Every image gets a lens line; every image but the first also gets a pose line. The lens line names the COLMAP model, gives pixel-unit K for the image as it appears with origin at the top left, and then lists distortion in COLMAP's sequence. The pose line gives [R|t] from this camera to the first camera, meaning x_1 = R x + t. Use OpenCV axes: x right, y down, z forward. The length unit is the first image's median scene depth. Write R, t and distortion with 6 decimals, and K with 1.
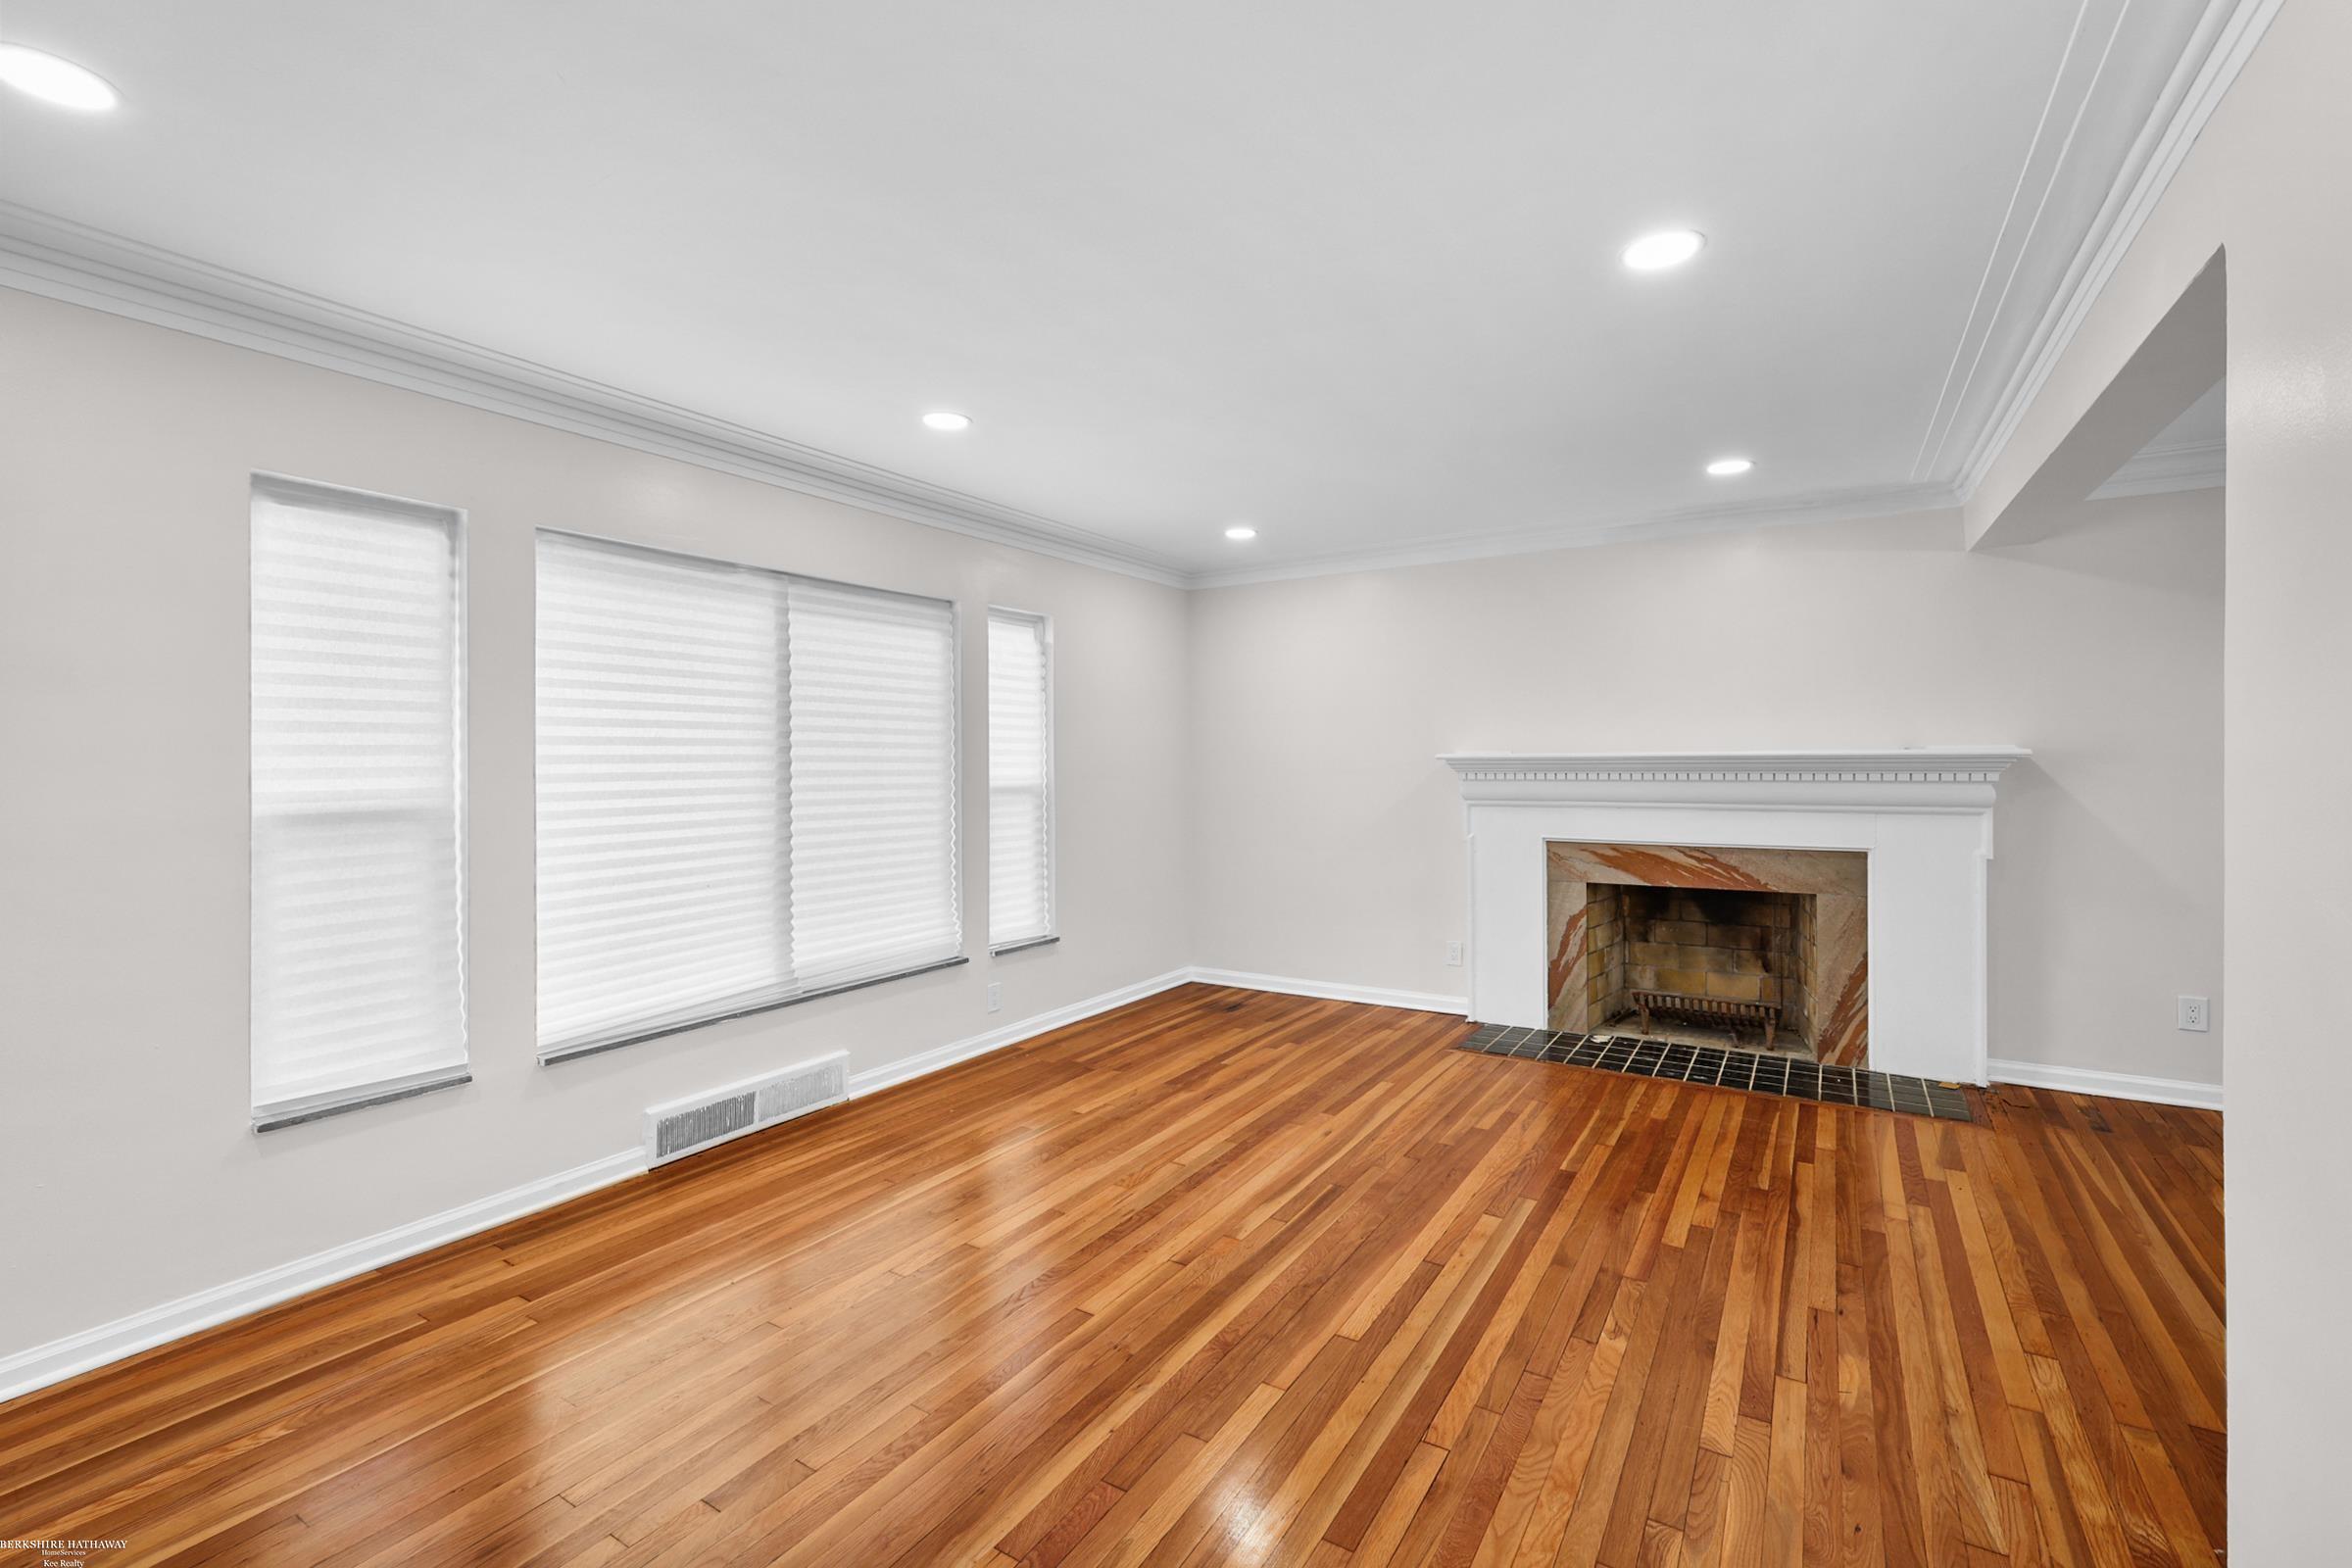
lens RADIAL K [[1020.5, 0, 1183.9], [0, 1020.5, 764.1], [0, 0, 1]] dist [0.002242, 0.000647]
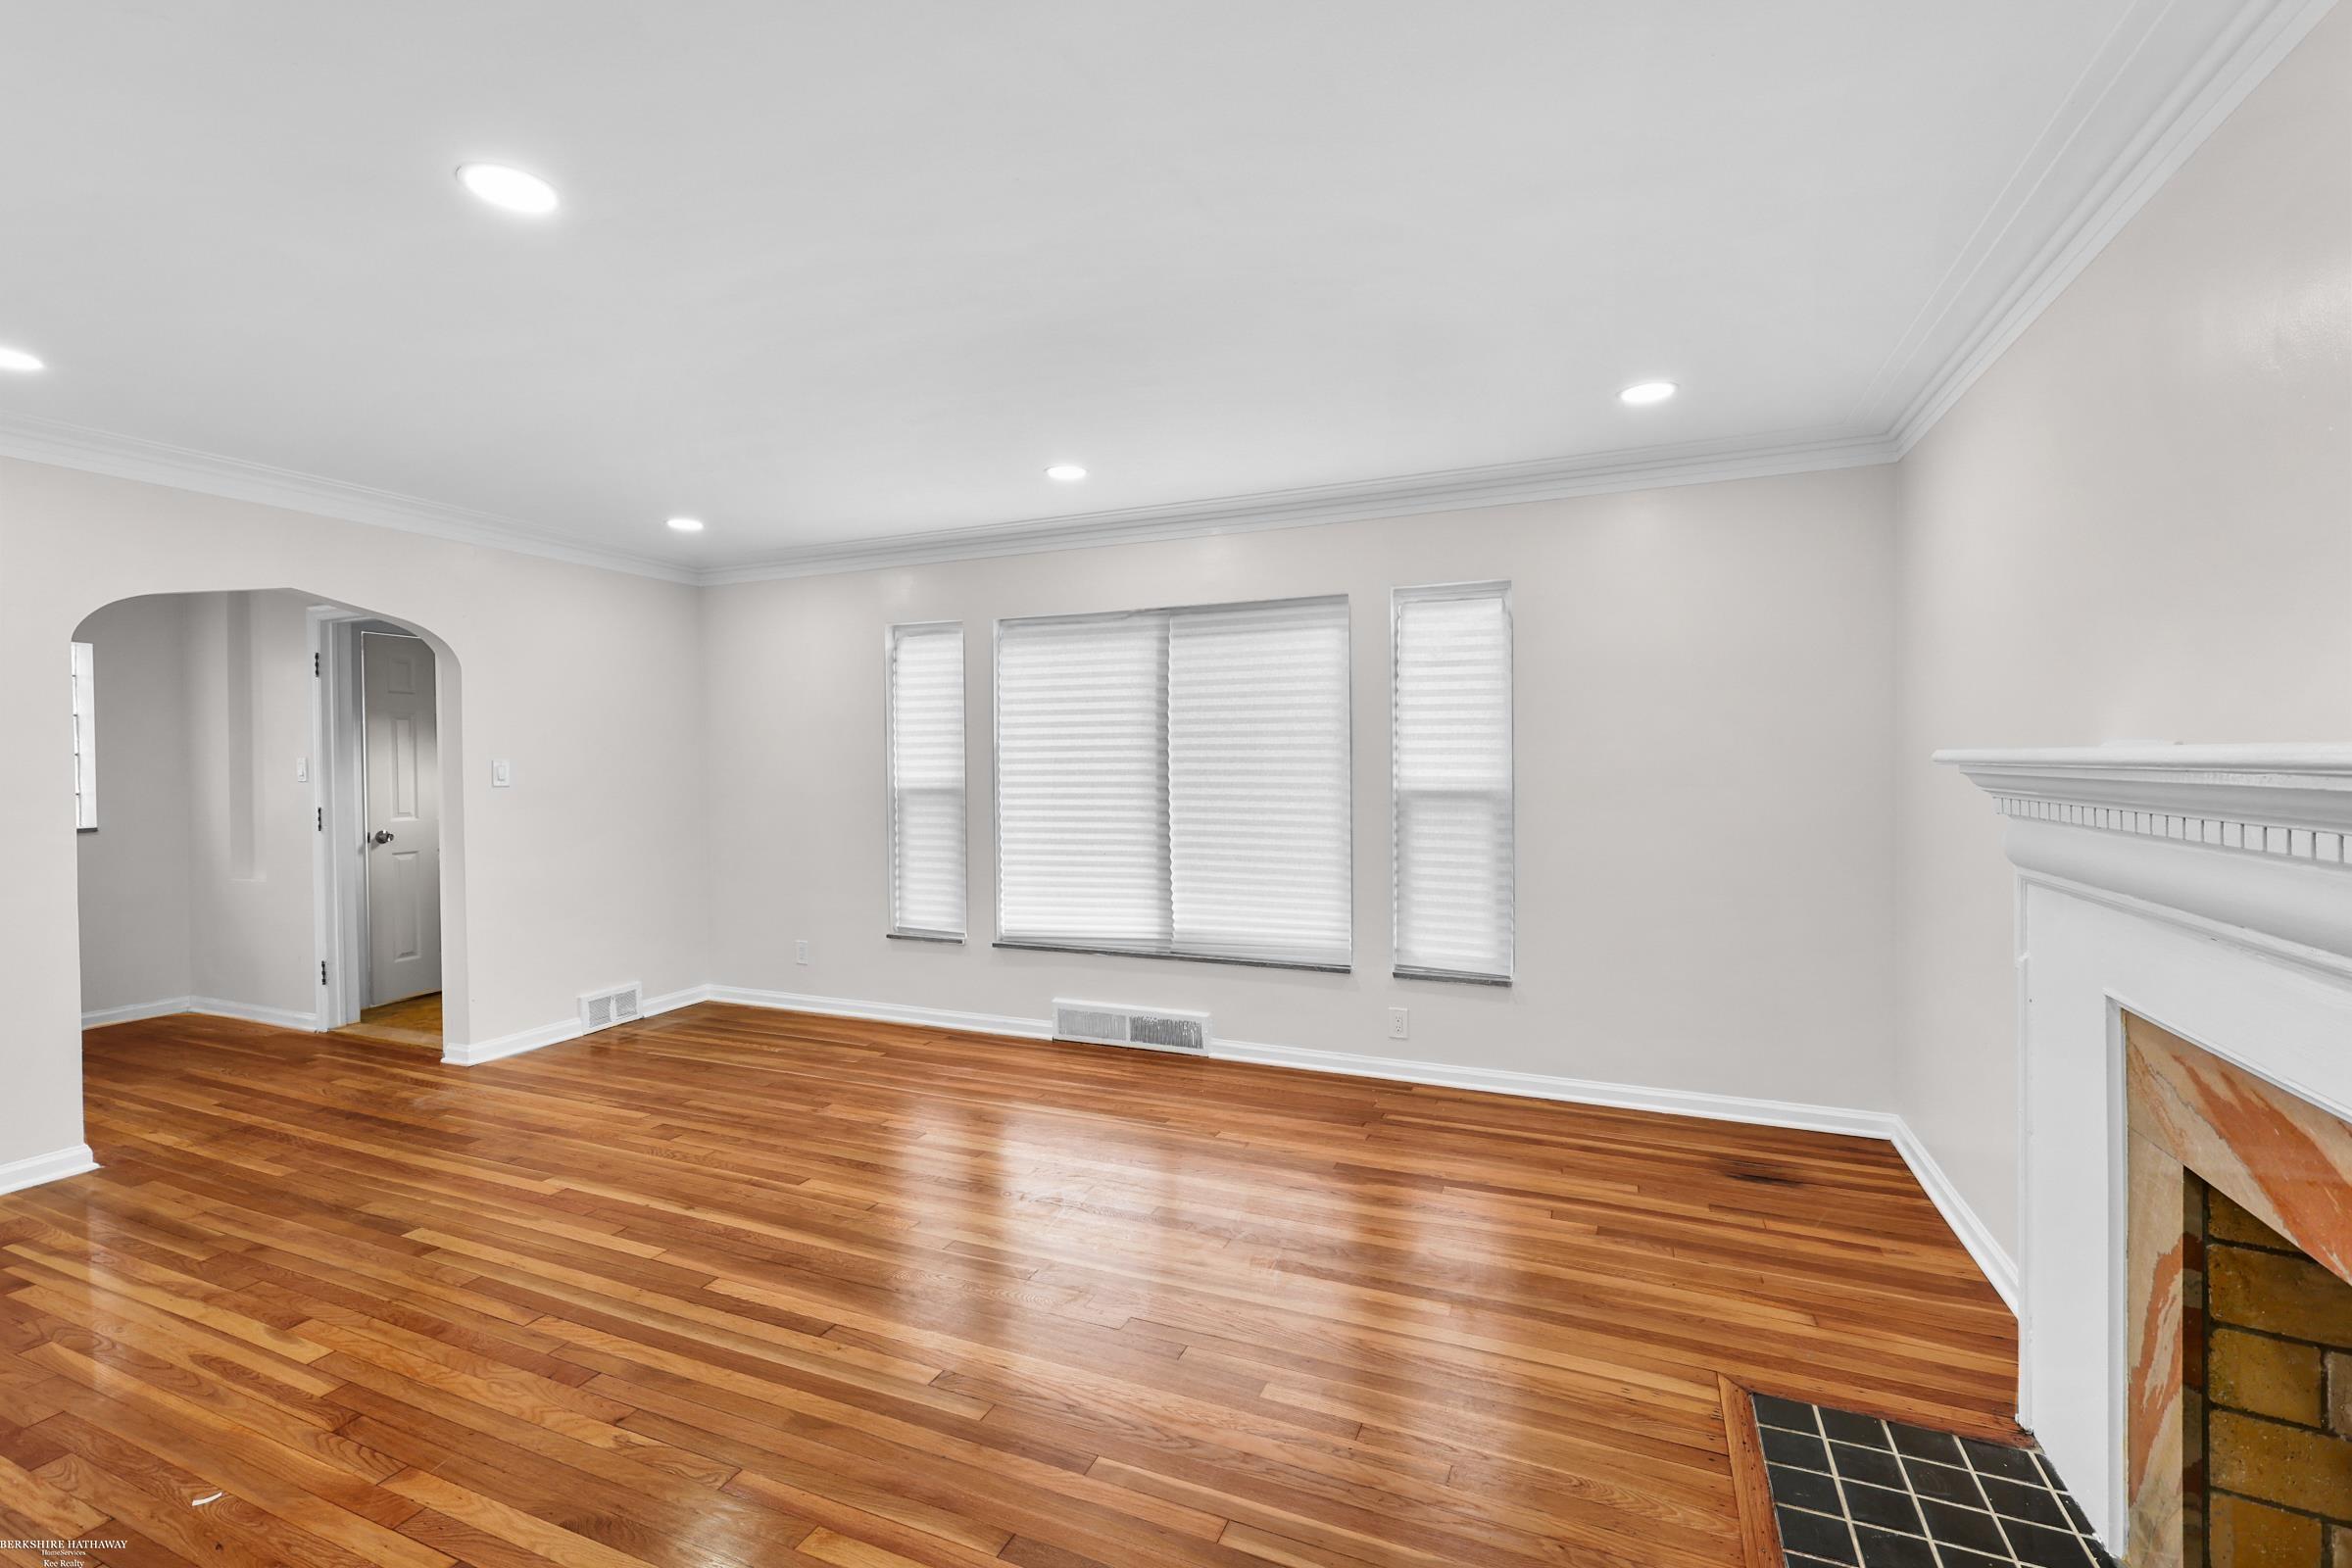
lens RADIAL K [[1020.5, 0, 1181.4], [0, 1020.5, 776.2], [0, 0, 1]] dist [0.002242, 0.000647]
pose [[0.154599, 0.021530, -0.987743, 0.924053], [0.003420, 0.999745, 0.022327, -0.014517], [0.987971, -0.006830, 0.154486, 0.924689]]
